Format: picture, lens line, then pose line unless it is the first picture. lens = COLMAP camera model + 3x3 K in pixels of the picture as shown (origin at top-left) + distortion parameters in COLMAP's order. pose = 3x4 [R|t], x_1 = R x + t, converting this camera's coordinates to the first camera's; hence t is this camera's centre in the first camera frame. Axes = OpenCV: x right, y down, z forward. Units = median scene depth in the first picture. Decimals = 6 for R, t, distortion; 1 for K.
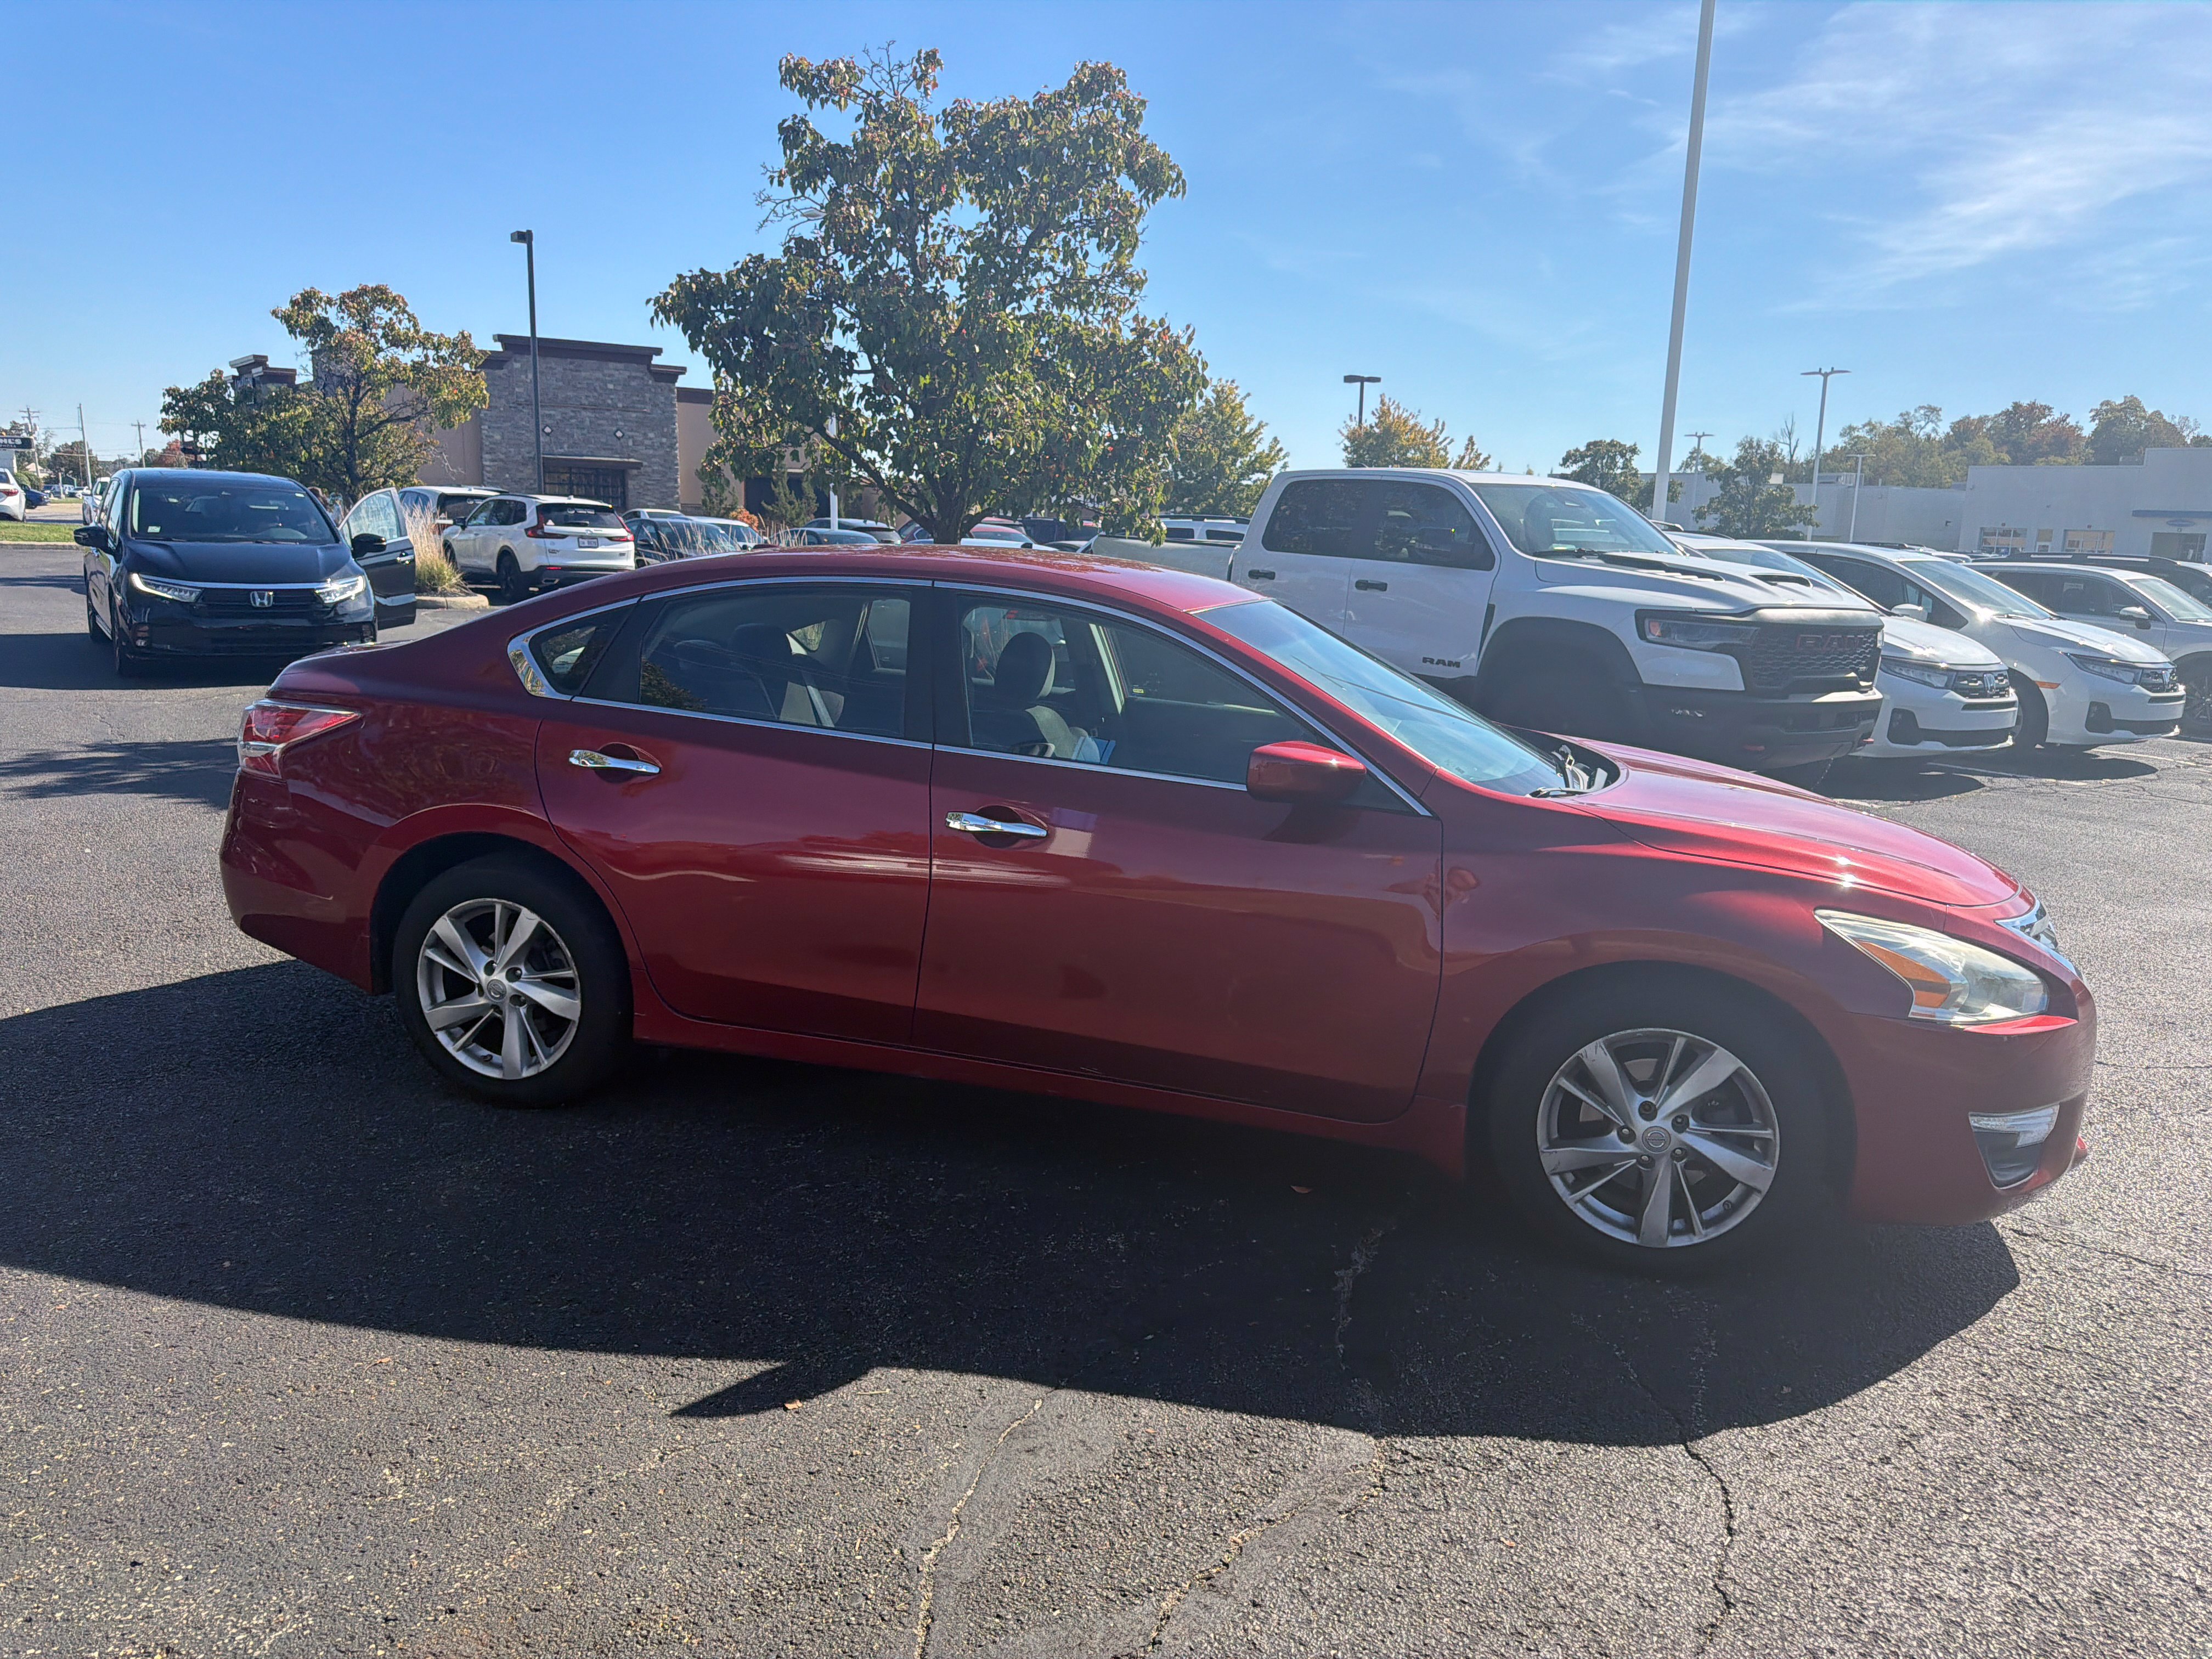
lens RADIAL K [[1555.4, 0, 1104.3], [0, 1555.4, 827.5], [0, 0, 1]] dist [0.041136, -0.048968]
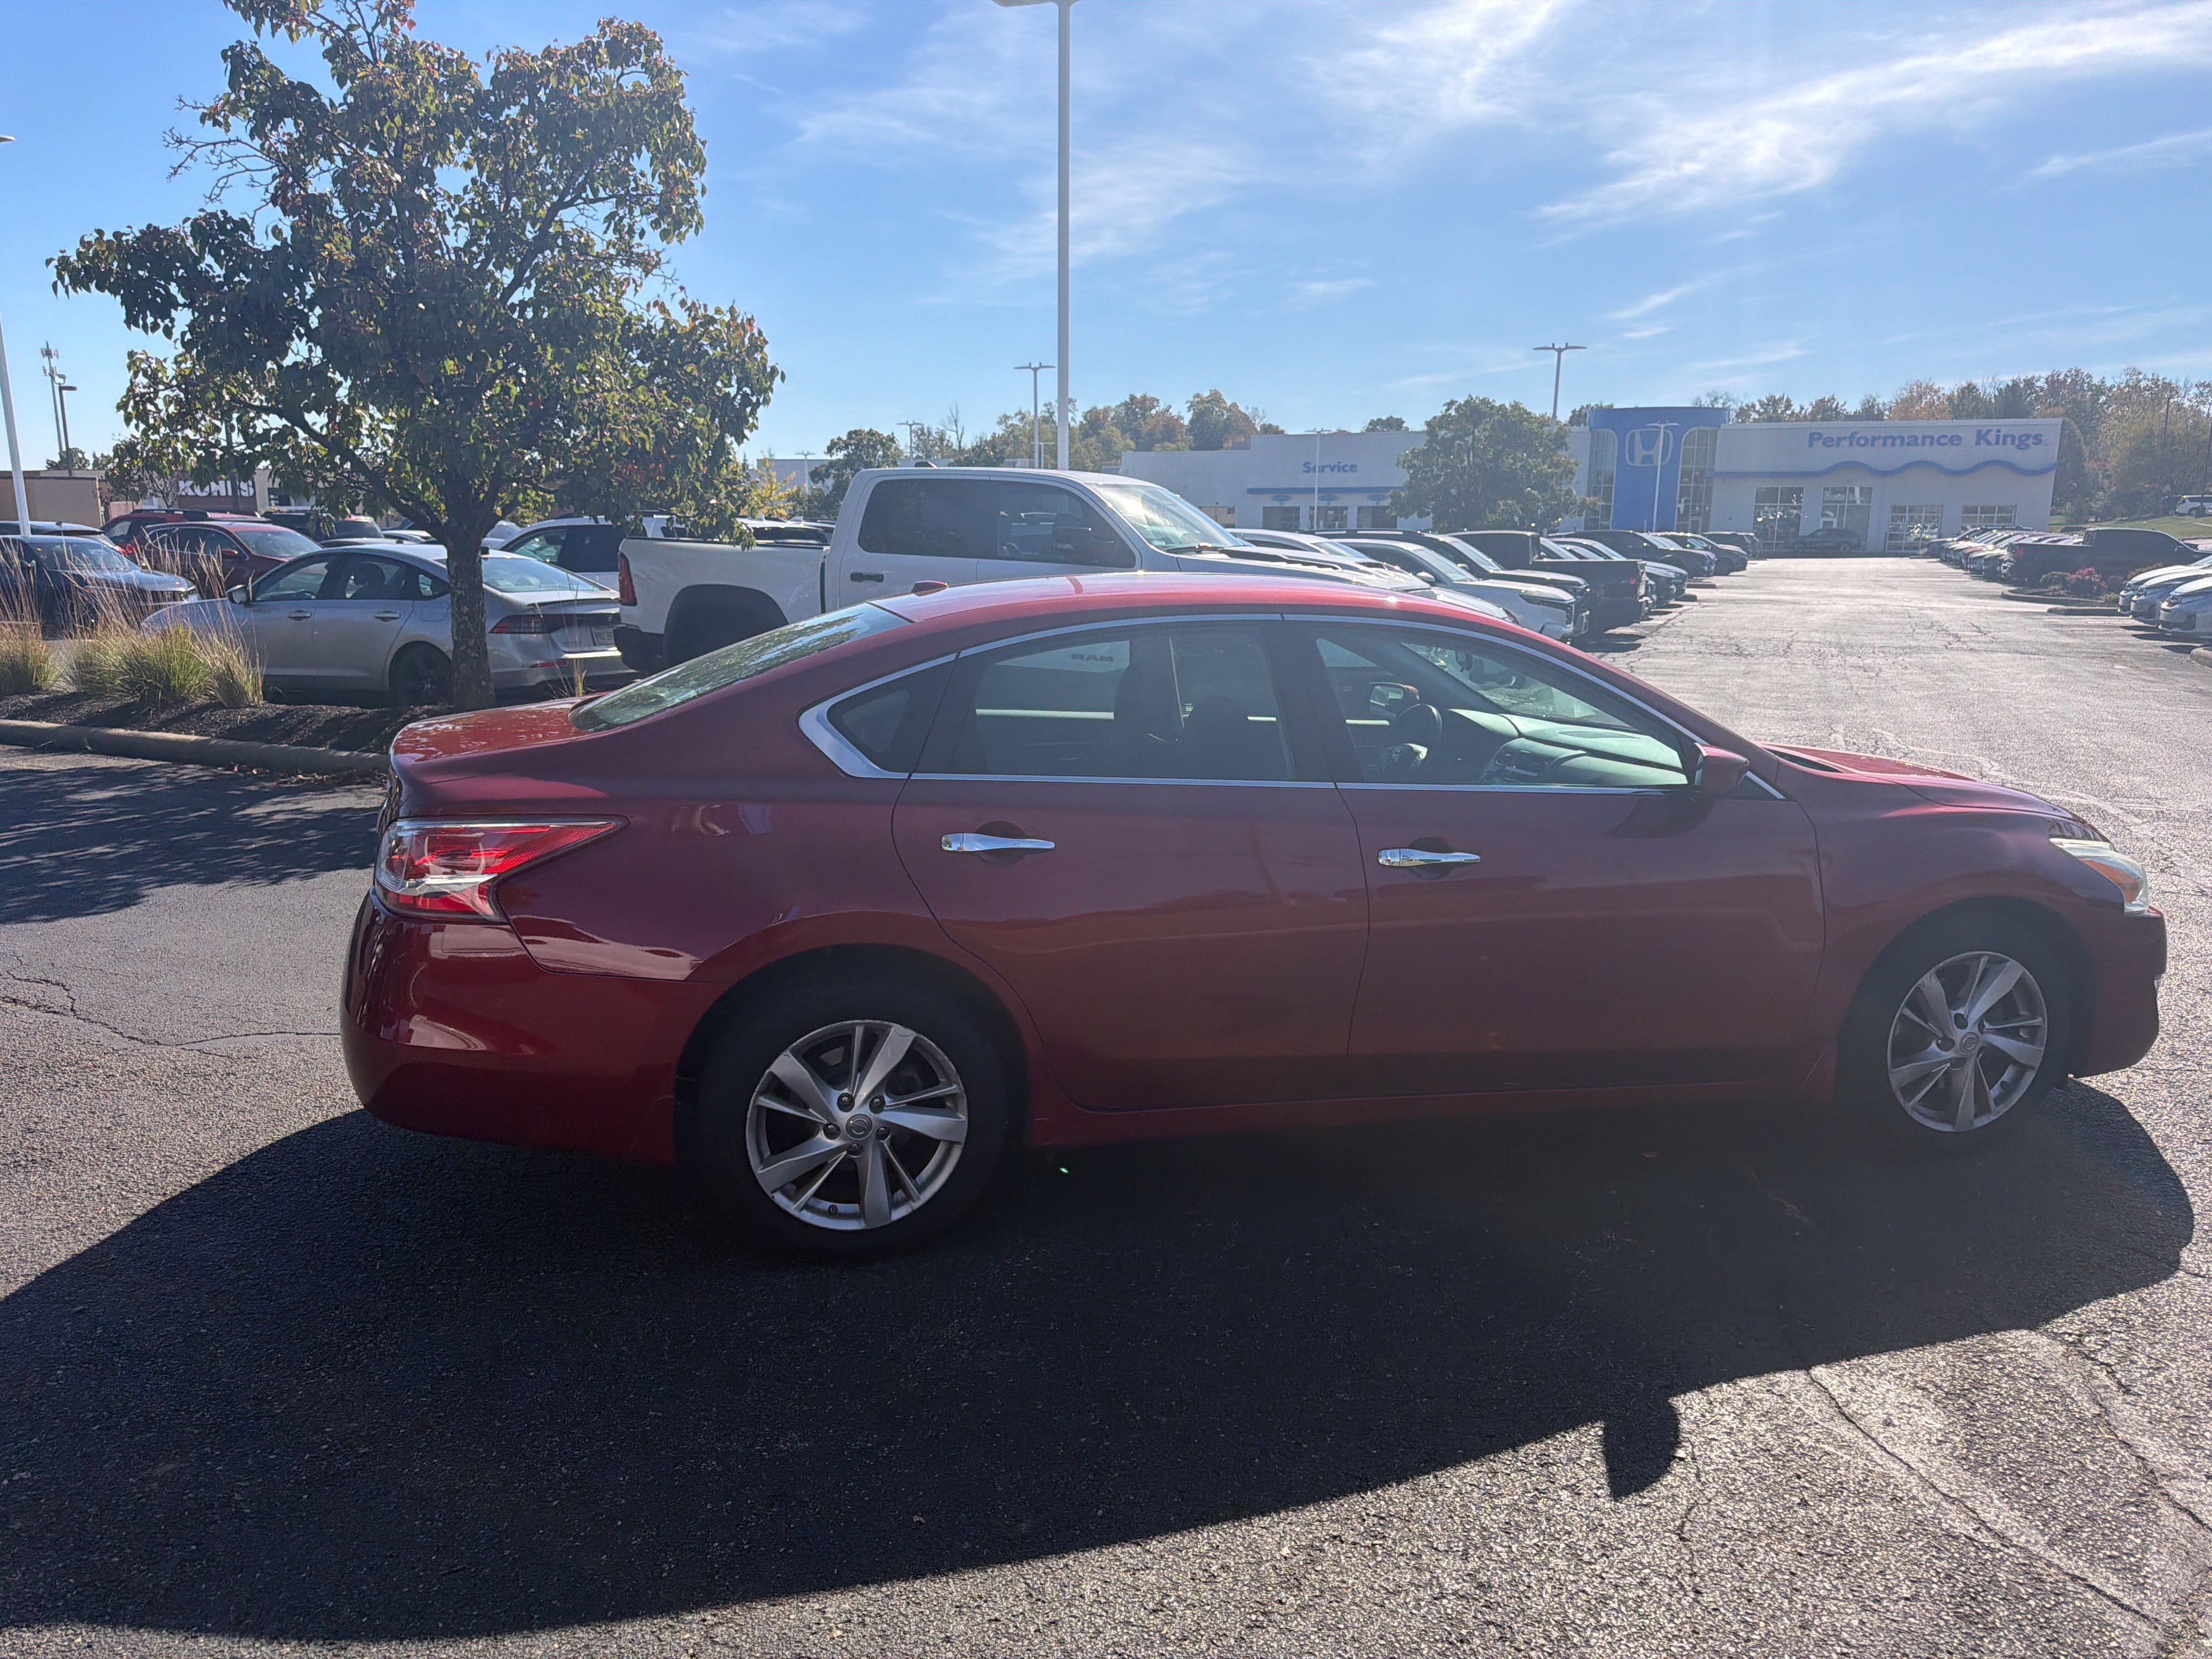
lens RADIAL K [[1555.4, 0, 1093.9], [0, 1555.4, 851.8], [0, 0, 1]] dist [0.041136, -0.048968]
pose [[0.879260, -0.125981, 0.459381, -0.280807], [0.114585, 0.992013, 0.052734, -0.032037], [-0.462355, 0.006272, 0.886673, 0.084722]]
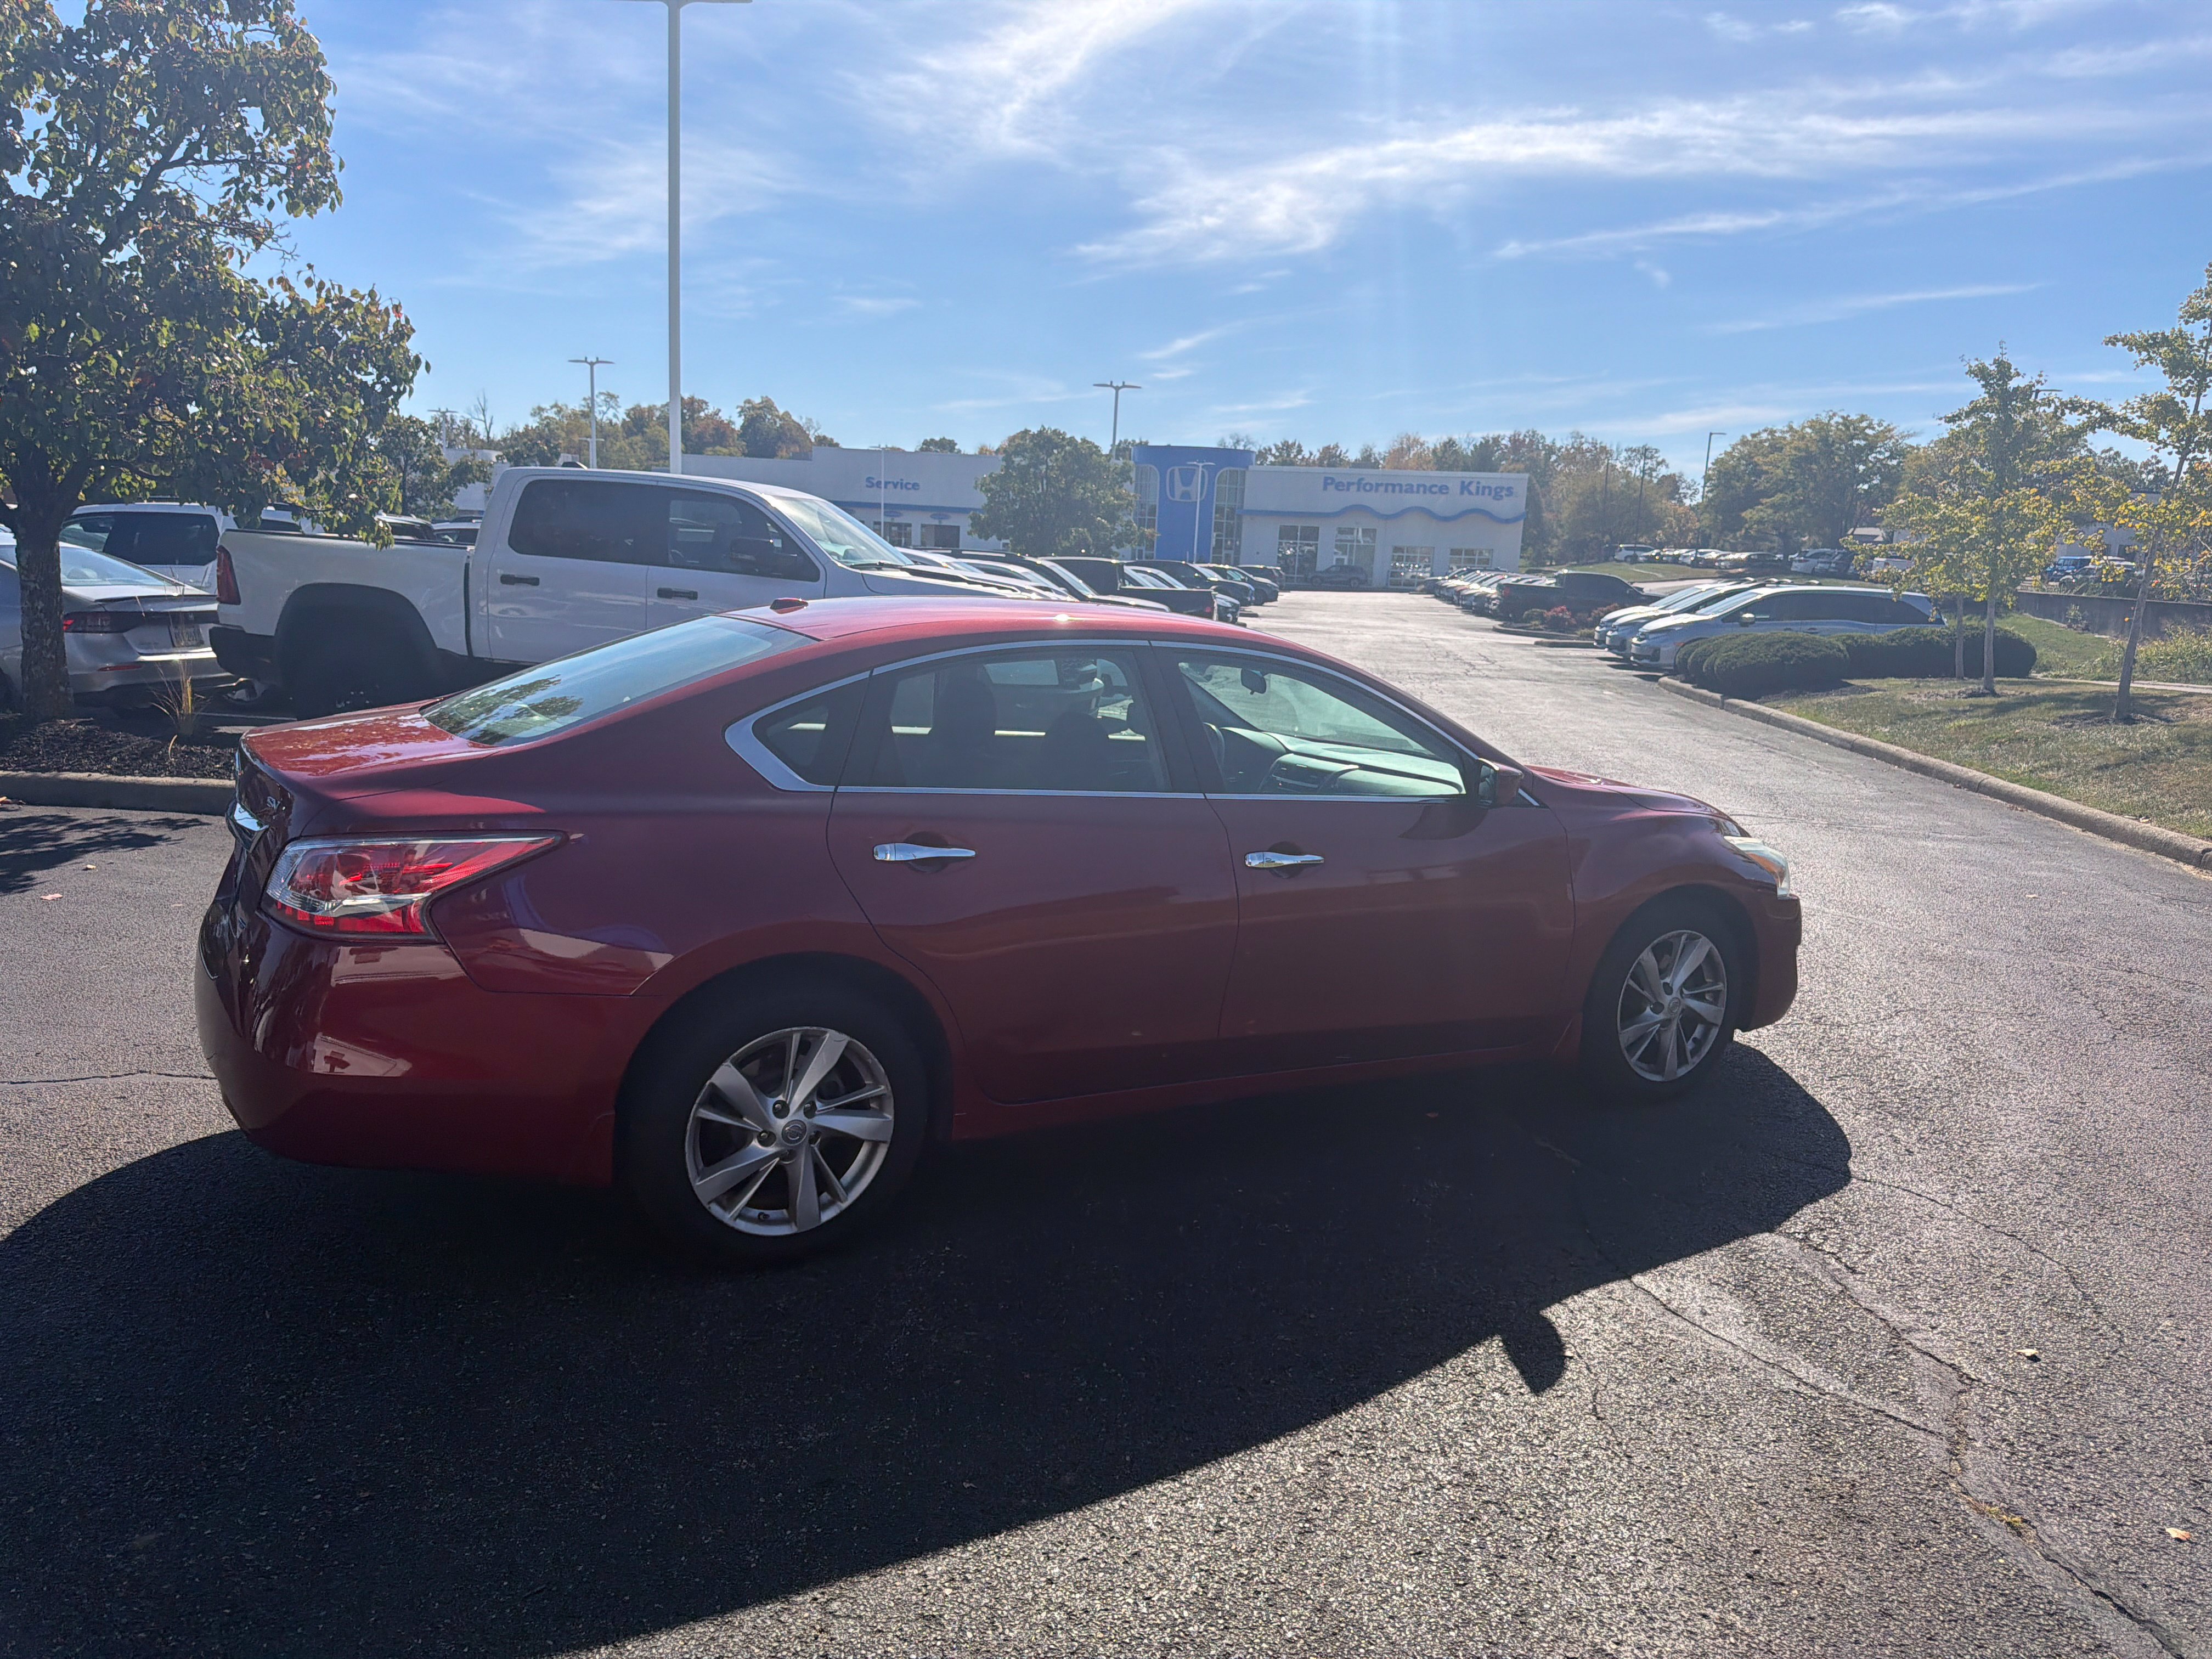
lens RADIAL K [[1555.4, 0, 1094.2], [0, 1555.4, 848.6], [0, 0, 1]] dist [0.041136, -0.048968]
pose [[0.714314, -0.133447, 0.686984, -0.366168], [0.113736, 0.990737, 0.074191, -0.042135], [-0.690521, 0.025139, 0.722875, 0.112816]]
